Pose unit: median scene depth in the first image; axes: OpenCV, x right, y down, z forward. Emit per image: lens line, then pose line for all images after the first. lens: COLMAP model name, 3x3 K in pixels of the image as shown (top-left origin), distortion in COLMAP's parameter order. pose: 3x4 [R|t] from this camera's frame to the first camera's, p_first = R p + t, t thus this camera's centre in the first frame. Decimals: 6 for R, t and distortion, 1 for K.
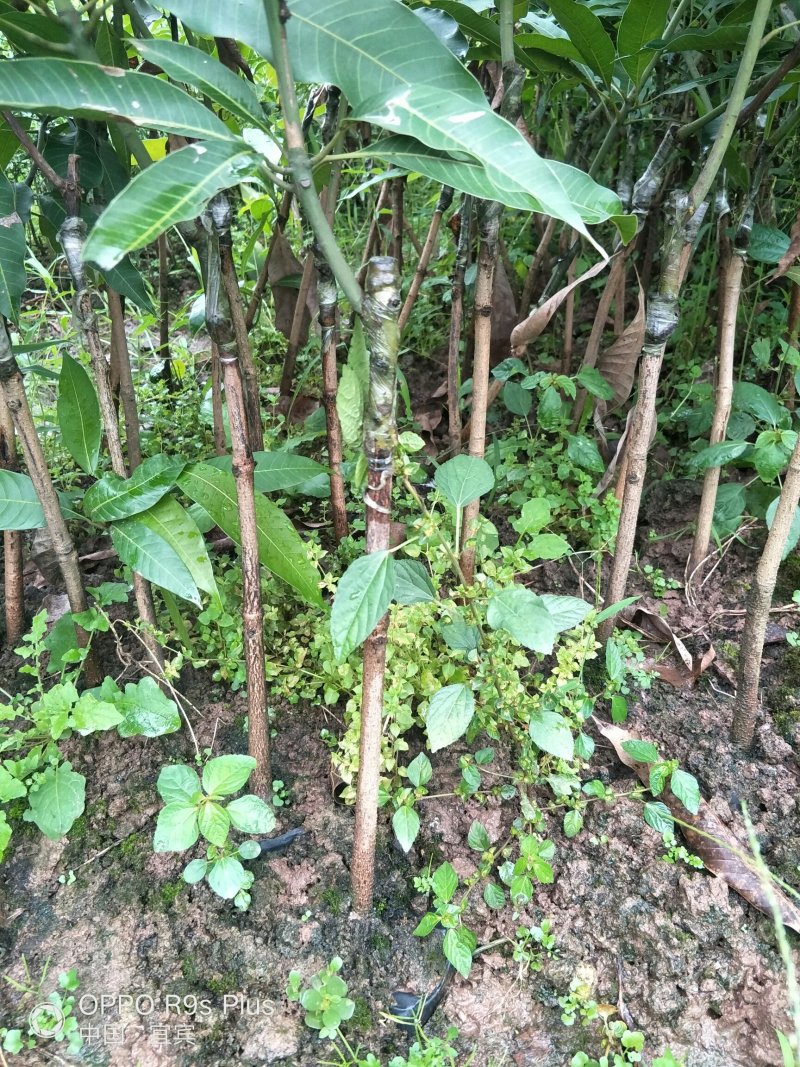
lens RADIAL K [[874.3, 0, 400.0], [0, 874.3, 533.5], [0, 0, 1]] dist [0.001658, -0.025656]
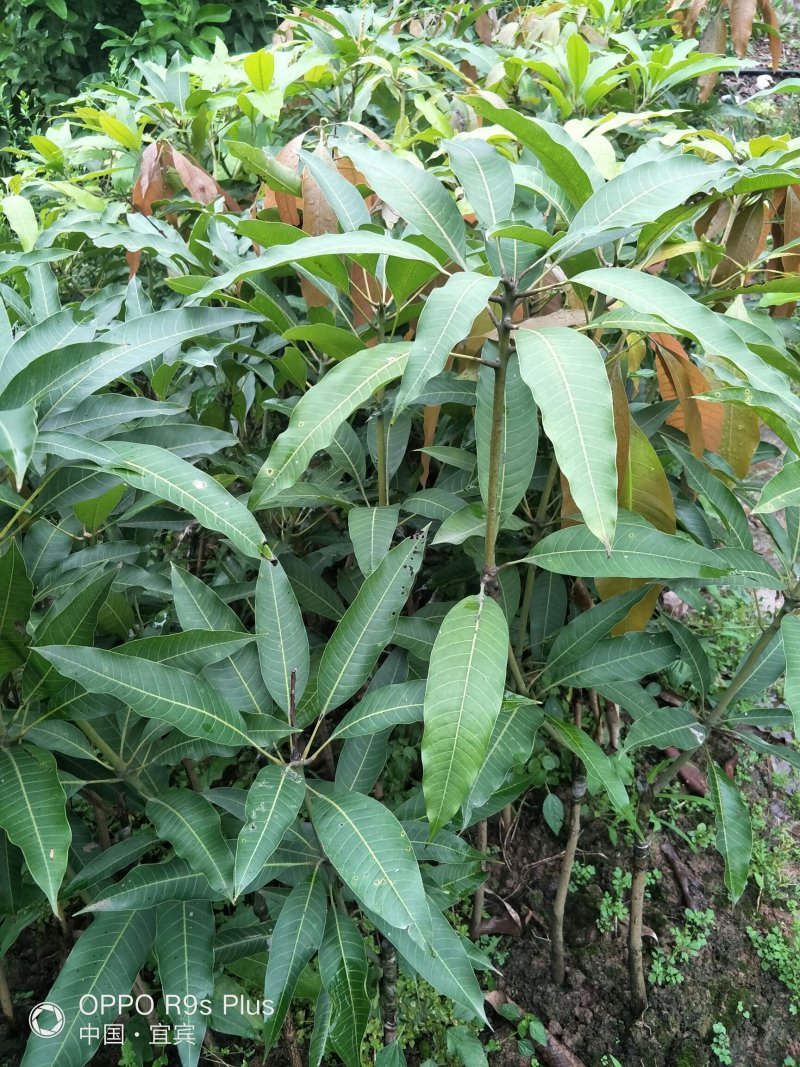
lens RADIAL K [[874.3, 0, 400.0], [0, 874.3, 533.5], [0, 0, 1]] dist [0.001658, -0.025656]
pose [[0.943078, -0.188488, 0.273999, -0.223308], [0.178000, 0.982019, 0.062887, -0.825630], [-0.280926, -0.010536, 0.959672, -0.590278]]
